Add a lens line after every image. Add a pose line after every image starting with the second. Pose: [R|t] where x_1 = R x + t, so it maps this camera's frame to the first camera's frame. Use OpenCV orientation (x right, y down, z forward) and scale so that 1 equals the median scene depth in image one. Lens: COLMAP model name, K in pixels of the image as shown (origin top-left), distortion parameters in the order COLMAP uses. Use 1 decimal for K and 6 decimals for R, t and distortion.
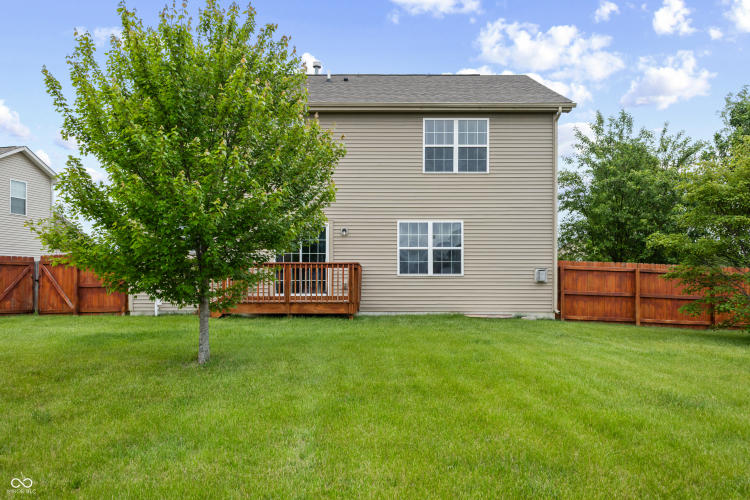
lens RADIAL K [[602.2, 0, 374.4], [0, 602.2, 273.2], [0, 0, 1]] dist [-0.005324, 0.001358]
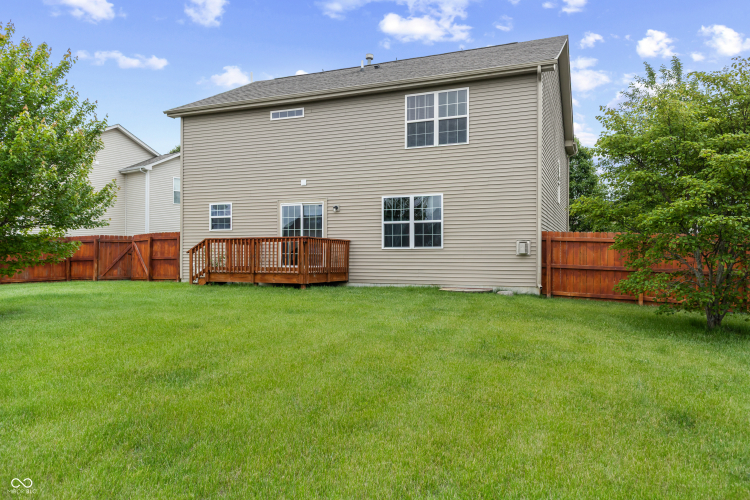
lens RADIAL K [[542.7, 0, 374.9], [0, 542.7, 250.5], [0, 0, 1]] dist [-0.012474, -0.004117]
pose [[0.916067, -0.004896, -0.400996, 0.403410], [0.007475, 0.999960, 0.004867, 0.002125], [0.400957, -0.007456, 0.916067, 0.131342]]
